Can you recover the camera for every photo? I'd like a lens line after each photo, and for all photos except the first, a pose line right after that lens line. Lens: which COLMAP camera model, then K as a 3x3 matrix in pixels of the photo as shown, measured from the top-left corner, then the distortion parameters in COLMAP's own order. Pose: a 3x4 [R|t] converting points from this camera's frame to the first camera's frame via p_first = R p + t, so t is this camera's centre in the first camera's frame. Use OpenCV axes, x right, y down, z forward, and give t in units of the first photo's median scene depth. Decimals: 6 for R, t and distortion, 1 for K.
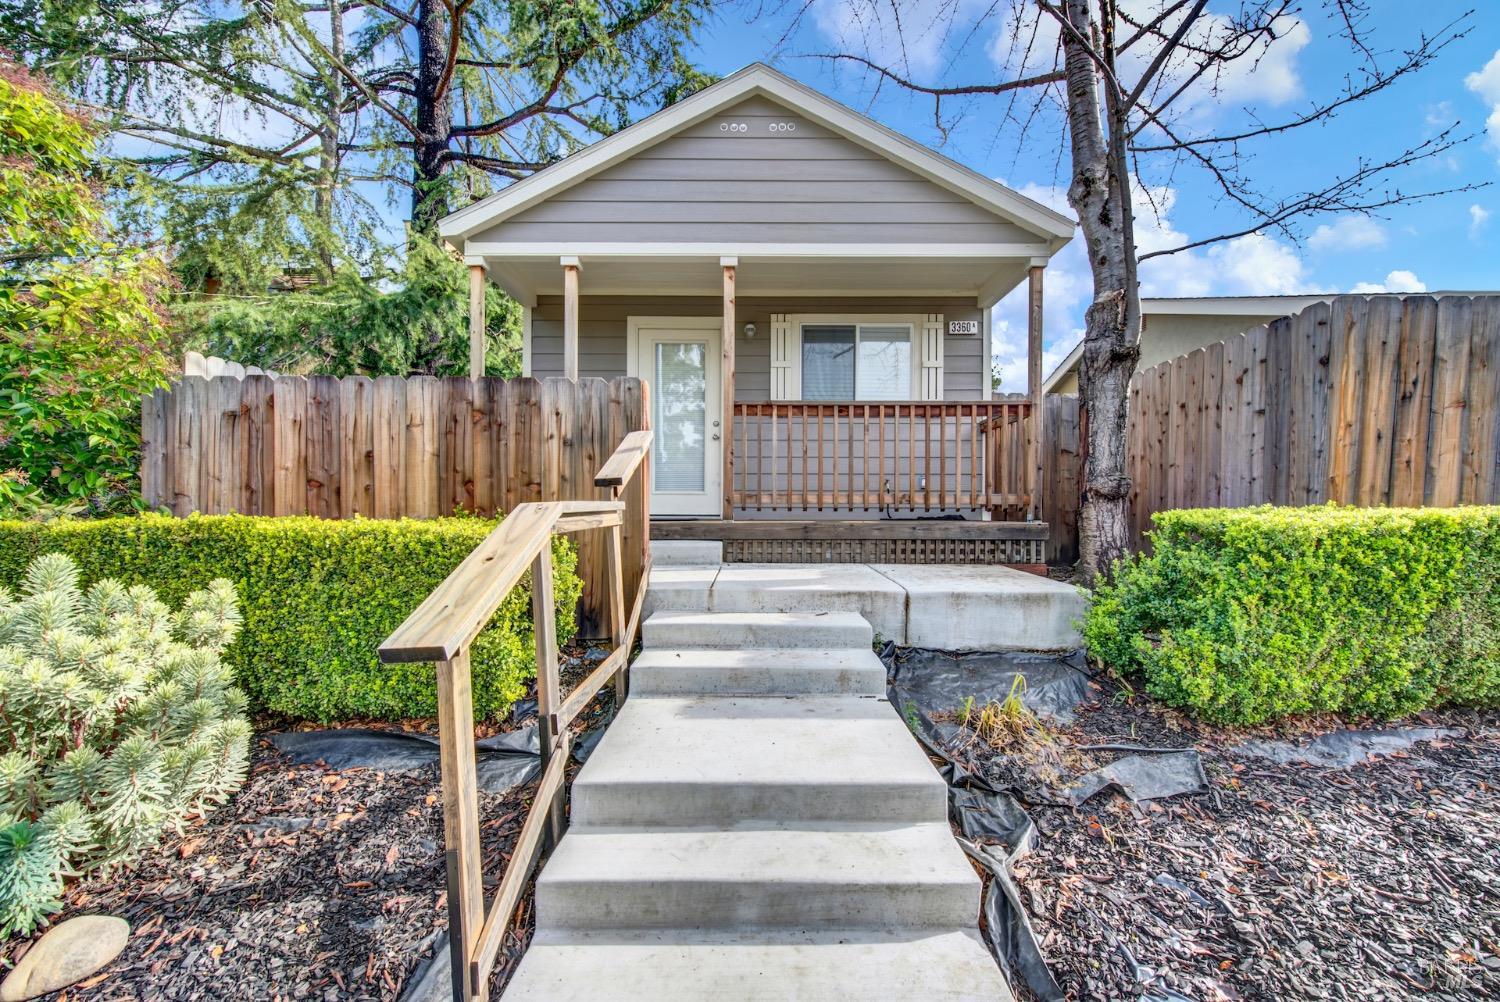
lens RADIAL K [[599.1, 0, 755.2], [0, 599.1, 508.4], [0, 0, 1]] dist [0.006515, -0.003142]
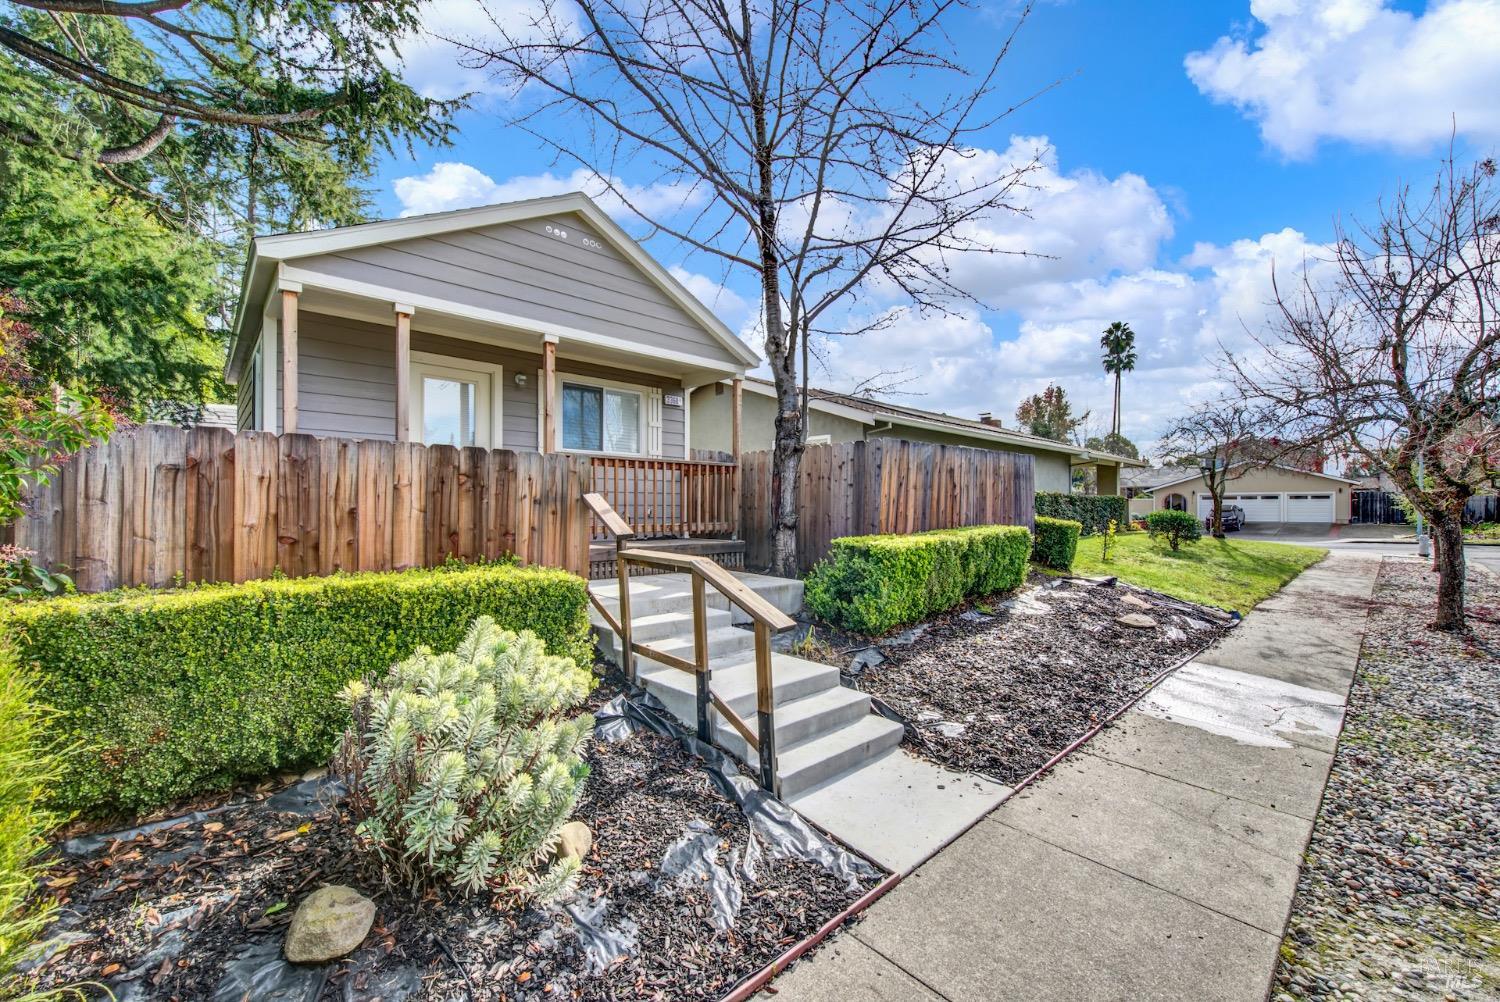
lens RADIAL K [[599.1, 0, 755.2], [0, 599.1, 508.4], [0, 0, 1]] dist [0.006515, -0.003142]
pose [[0.728732, -0.001978, 0.684796, -0.850950], [0.000145, 0.999996, 0.002734, -0.097696], [-0.684799, -0.001893, 0.728730, -0.267457]]
